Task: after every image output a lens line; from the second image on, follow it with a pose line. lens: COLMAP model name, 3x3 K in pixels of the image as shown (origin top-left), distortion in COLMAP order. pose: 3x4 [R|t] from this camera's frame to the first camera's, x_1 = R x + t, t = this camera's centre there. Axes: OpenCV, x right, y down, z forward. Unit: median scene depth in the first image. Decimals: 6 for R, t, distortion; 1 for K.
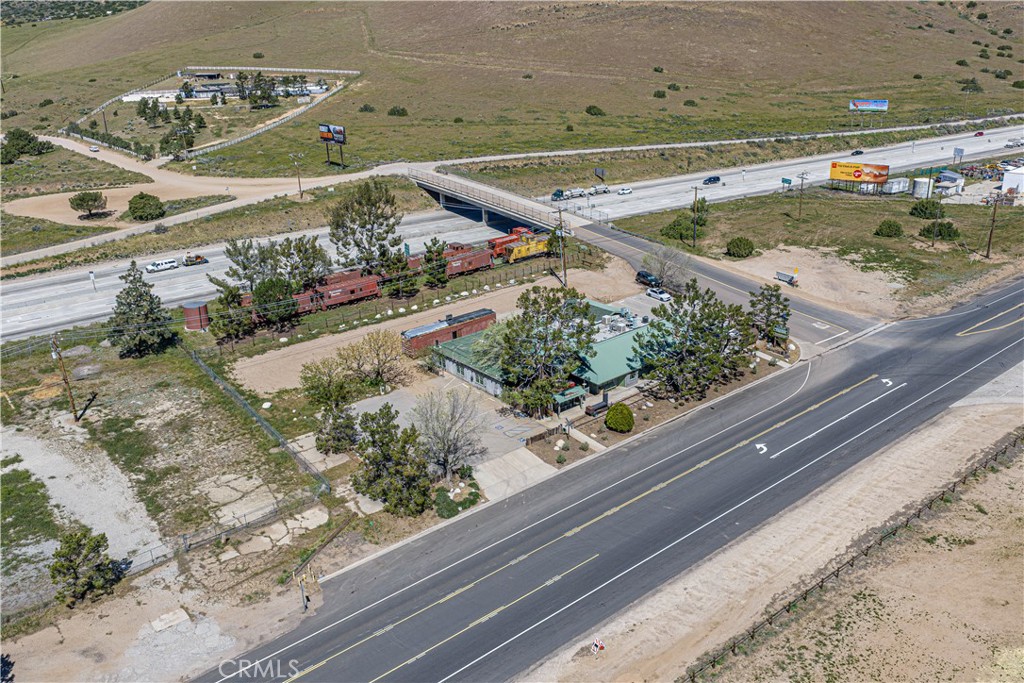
lens RADIAL K [[844.9, 0, 517.6], [0, 844.9, 341.8], [0, 0, 1]] dist [0.016404, -0.026952]
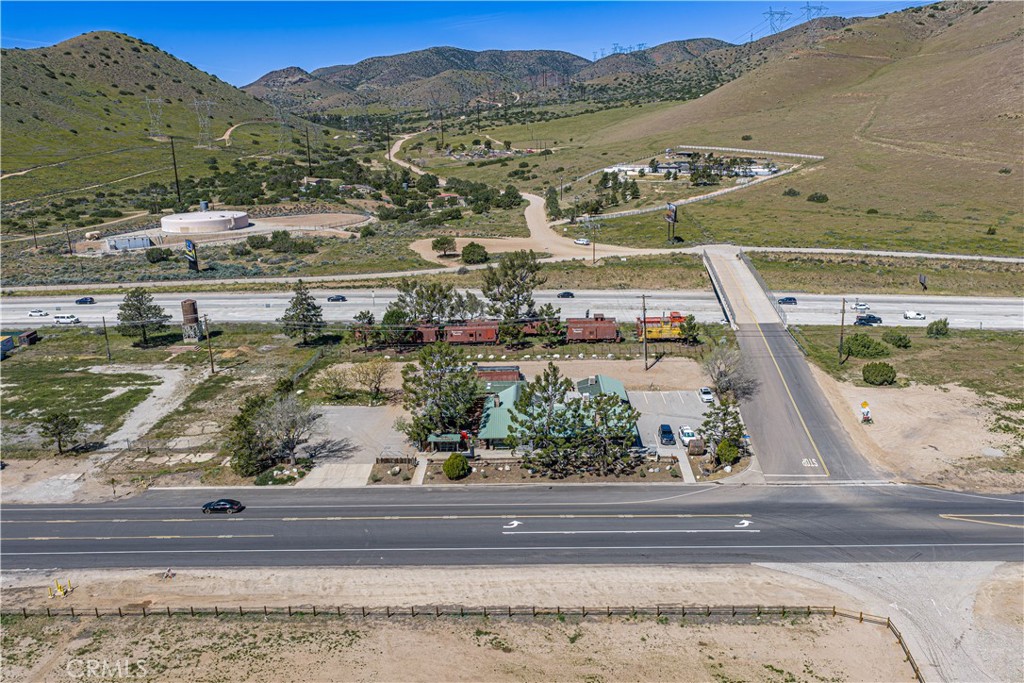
lens RADIAL K [[844.9, 0, 518.7], [0, 844.9, 336.1], [0, 0, 1]] dist [0.016404, -0.026952]
pose [[0.759659, 0.179177, -0.625151, 0.843905], [-0.234934, 0.971987, -0.006898, -0.090201], [0.606403, 0.152109, 0.780473, 0.136132]]
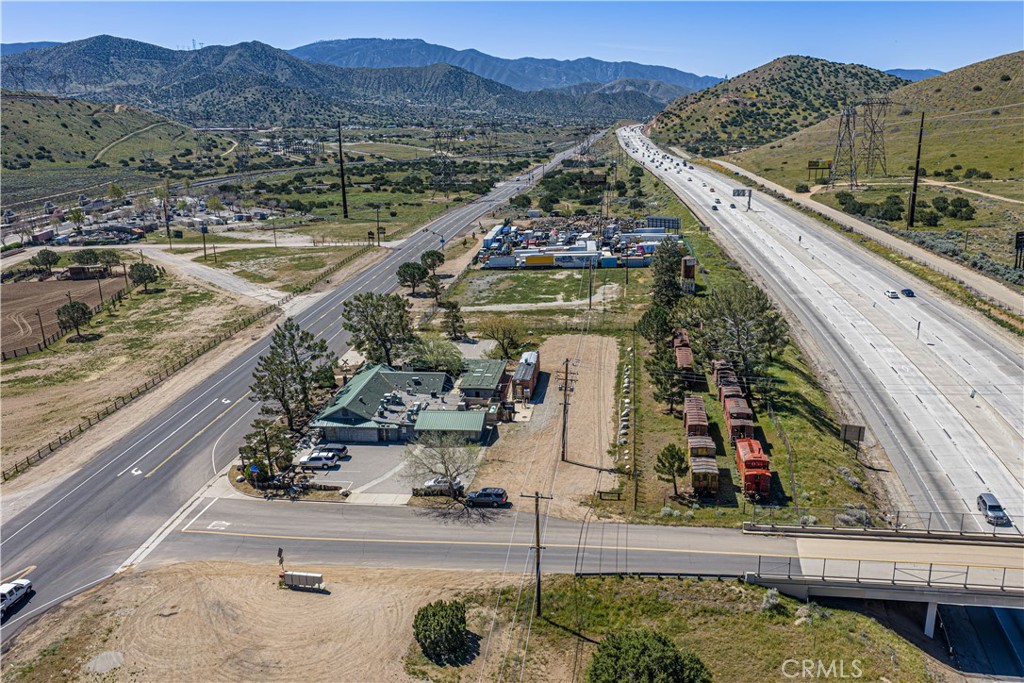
lens RADIAL K [[844.9, 0, 516.2], [0, 844.9, 345.4], [0, 0, 1]] dist [0.016404, -0.026952]
pose [[-0.719510, 0.244303, -0.650094, 0.796933], [-0.203523, 0.820810, 0.533713, -0.783311], [0.663991, 0.516320, -0.540860, 1.932181]]
